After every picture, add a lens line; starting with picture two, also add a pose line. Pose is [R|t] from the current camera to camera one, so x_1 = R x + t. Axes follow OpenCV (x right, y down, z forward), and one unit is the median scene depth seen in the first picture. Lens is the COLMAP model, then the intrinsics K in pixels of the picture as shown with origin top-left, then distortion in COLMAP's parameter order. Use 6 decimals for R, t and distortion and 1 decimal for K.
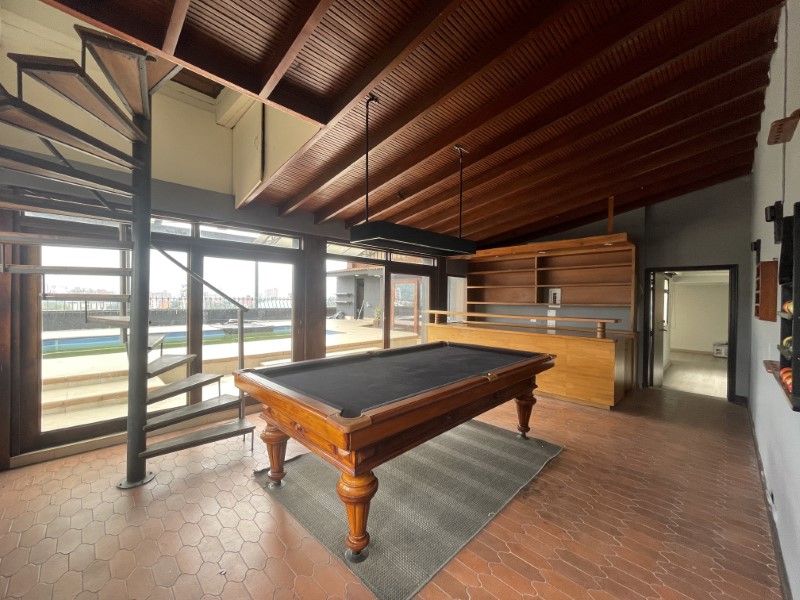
lens RADIAL K [[322.7, 0, 397.5], [0, 322.7, 300.9], [0, 0, 1]] dist [-0.001876, 0.000770]
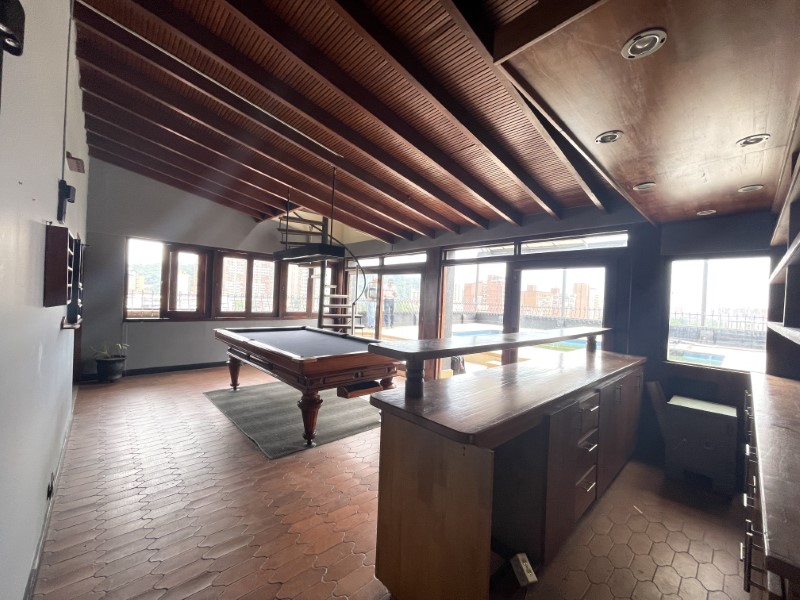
lens RADIAL K [[322.7, 0, 397.5], [0, 322.7, 300.9], [0, 0, 1]] dist [-0.001876, 0.000770]
pose [[-0.047094, -0.004631, -0.998880, 0.752614], [-0.048065, 0.998841, -0.002365, 0.002335], [0.997733, 0.047900, -0.047262, 0.743467]]
